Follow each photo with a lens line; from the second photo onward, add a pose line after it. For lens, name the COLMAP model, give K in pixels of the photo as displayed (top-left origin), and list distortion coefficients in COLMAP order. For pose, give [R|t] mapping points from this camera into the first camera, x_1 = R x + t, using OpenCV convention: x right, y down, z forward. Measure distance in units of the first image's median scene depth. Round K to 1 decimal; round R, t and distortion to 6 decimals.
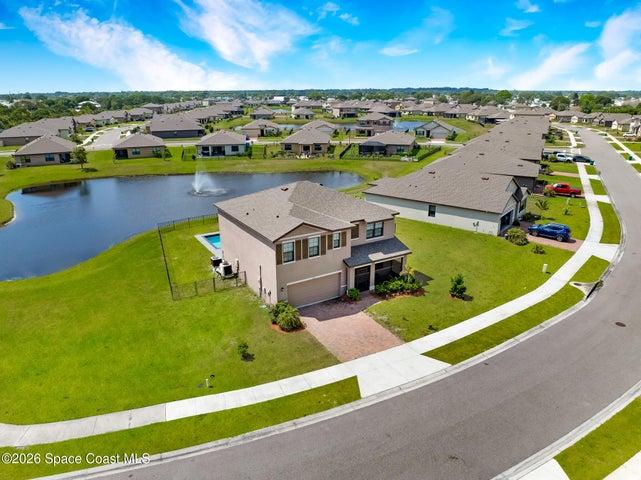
lens RADIAL K [[448.2, 0, 320.5], [0, 448.2, 240.0], [0, 0, 1]] dist [-0.038328, -0.003958]
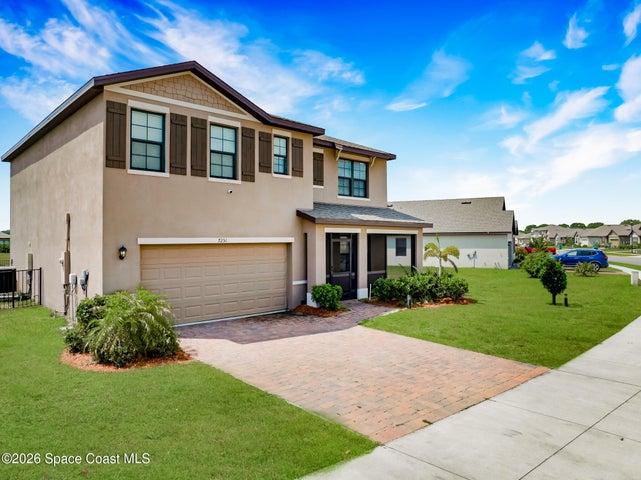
lens RADIAL K [[448.2, 0, 320.5], [0, 448.2, 240.0], [0, 0, 1]] dist [-0.038328, -0.003958]
pose [[0.977507, 0.001023, 0.210899, -0.013341], [0.066566, 0.947375, -0.313128, 0.198898], [-0.200121, 0.320123, 0.925998, 0.637961]]
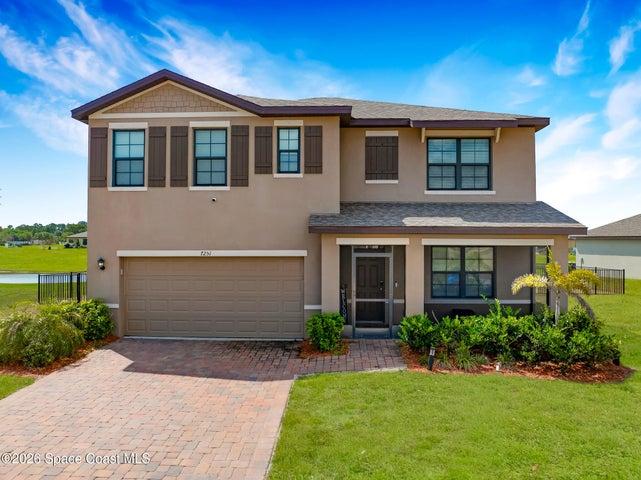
lens RADIAL K [[448.2, 0, 320.5], [0, 448.2, 240.0], [0, 0, 1]] dist [-0.038328, -0.003958]
pose [[0.833829, 0.007915, -0.551966, 0.235964], [-0.180784, 0.948672, -0.259498, 0.143553], [0.521580, 0.316164, 0.792461, 0.763056]]
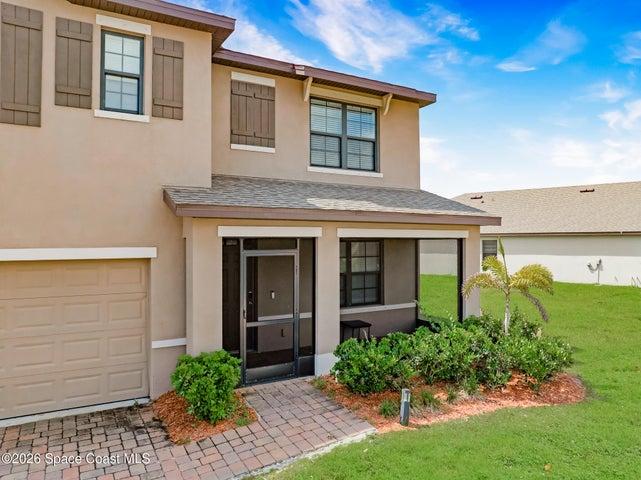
lens RADIAL K [[448.2, 0, 320.5], [0, 448.2, 240.0], [0, 0, 1]] dist [-0.038328, -0.003958]
pose [[0.999650, 0.002951, -0.026286, 0.123481], [-0.011155, 0.948102, -0.317769, 0.124750], [0.023984, 0.317951, 0.947804, 0.838372]]
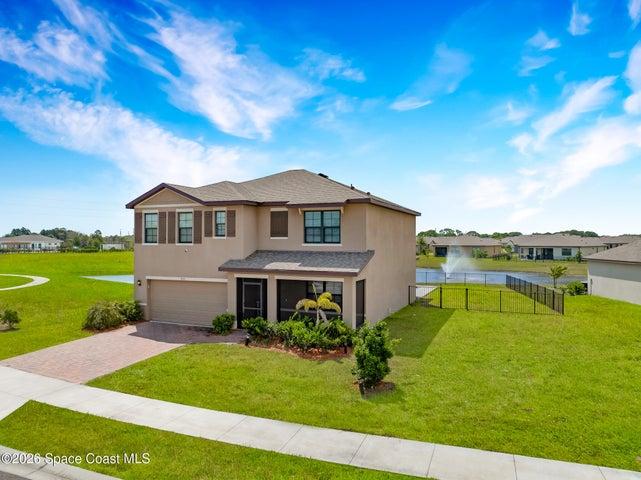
lens RADIAL K [[448.2, 0, 320.5], [0, 448.2, 240.0], [0, 0, 1]] dist [-0.038328, -0.003958]
pose [[0.587291, 0.005956, -0.809354, 0.595161], [-0.260598, 0.948114, -0.182120, 0.094974], [0.766276, 0.317874, 0.558371, 0.765902]]
